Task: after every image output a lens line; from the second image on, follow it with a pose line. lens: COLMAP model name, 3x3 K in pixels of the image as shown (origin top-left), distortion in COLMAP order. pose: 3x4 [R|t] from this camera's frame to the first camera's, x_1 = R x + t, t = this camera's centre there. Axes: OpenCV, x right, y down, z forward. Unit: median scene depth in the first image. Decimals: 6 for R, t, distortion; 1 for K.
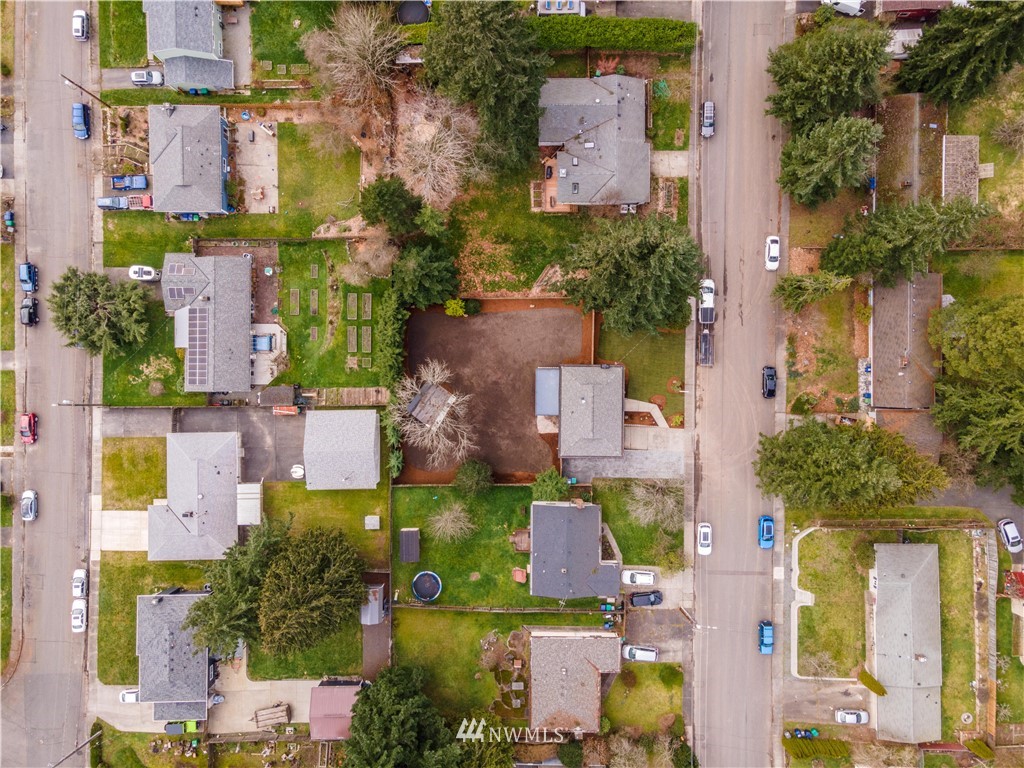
lens RADIAL K [[749.8, 0, 513.6], [0, 749.8, 384.8], [0, 0, 1]] dist [0.014682, 0.003620]
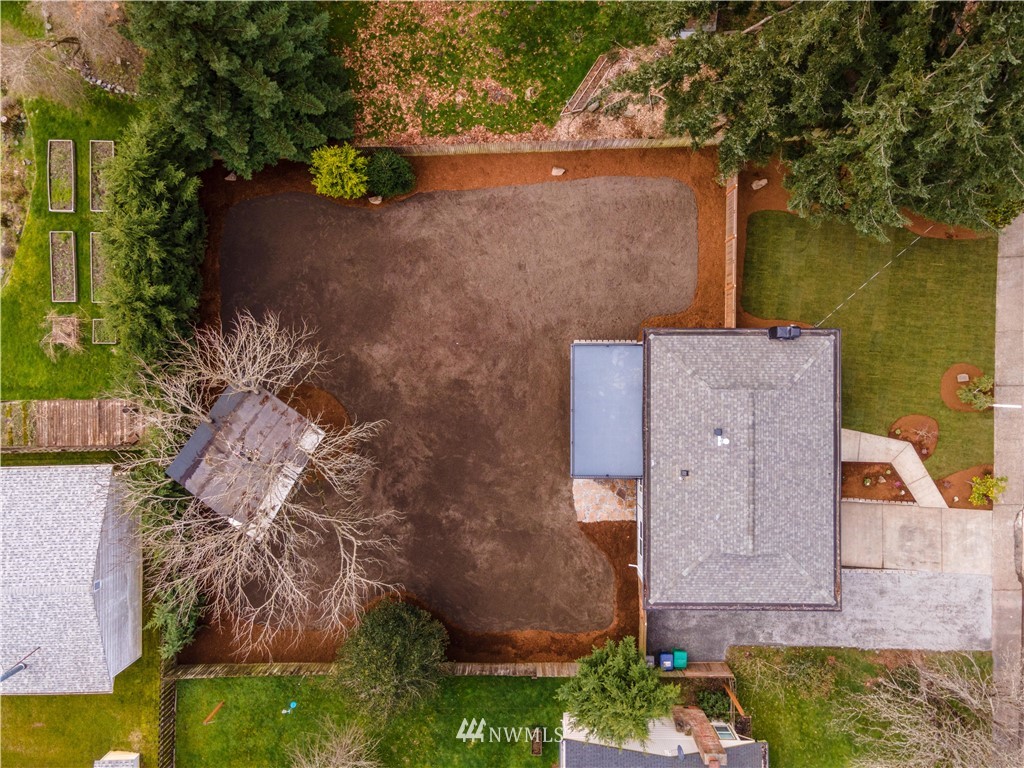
lens RADIAL K [[749.8, 0, 509.8], [0, 749.8, 382.9], [0, 0, 1]] dist [0.014682, 0.003620]
pose [[0.999970, -0.007443, -0.002310, 0.001832], [0.007455, 0.999959, 0.005102, -0.004877], [0.002272, -0.005119, 0.999984, 0.638036]]
